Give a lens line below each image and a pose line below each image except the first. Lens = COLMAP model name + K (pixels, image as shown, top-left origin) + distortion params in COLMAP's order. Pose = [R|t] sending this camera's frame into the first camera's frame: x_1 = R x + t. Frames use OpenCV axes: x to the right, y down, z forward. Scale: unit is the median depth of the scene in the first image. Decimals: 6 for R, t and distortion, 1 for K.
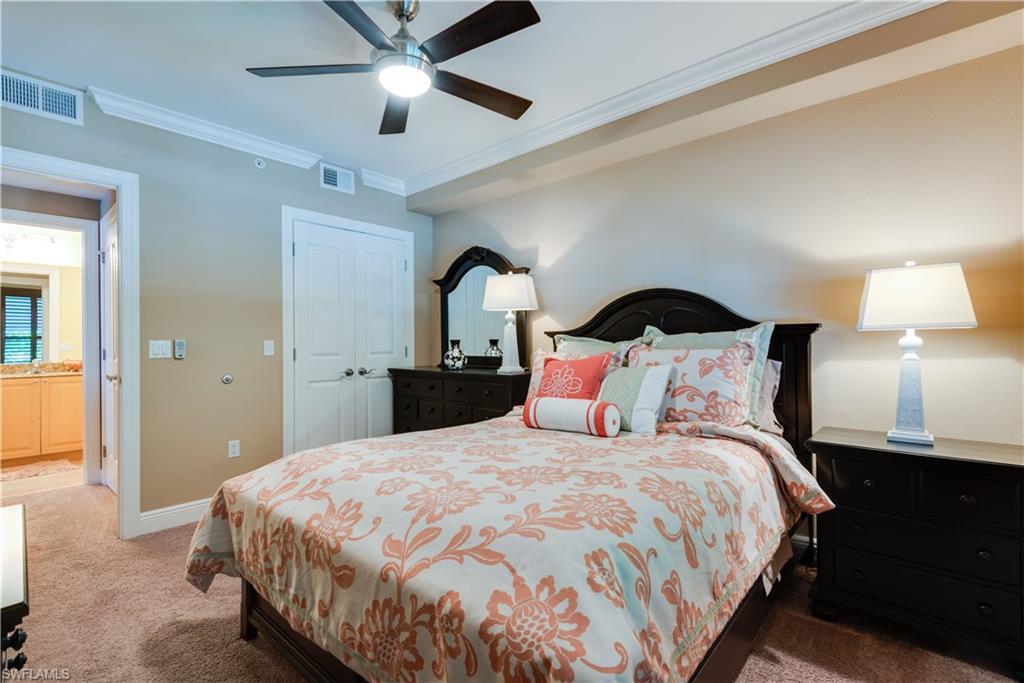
lens RADIAL K [[459.8, 0, 511.2], [0, 459.8, 341.6], [0, 0, 1]] dist [0.008963, -0.007246]
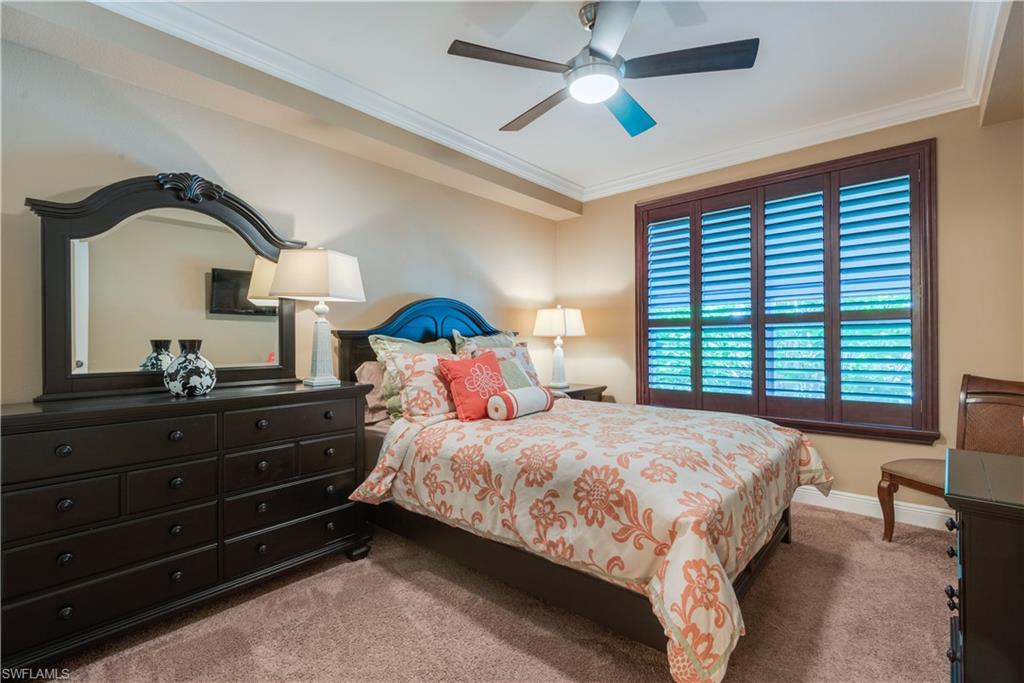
lens RADIAL K [[459.8, 0, 507.1], [0, 459.8, 340.6], [0, 0, 1]] dist [0.008963, -0.007246]
pose [[0.002666, 0.009767, 0.999949, -0.740732], [0.009383, 0.999908, -0.009792, 0.006718], [-0.999952, 0.009409, 0.002574, 0.704964]]
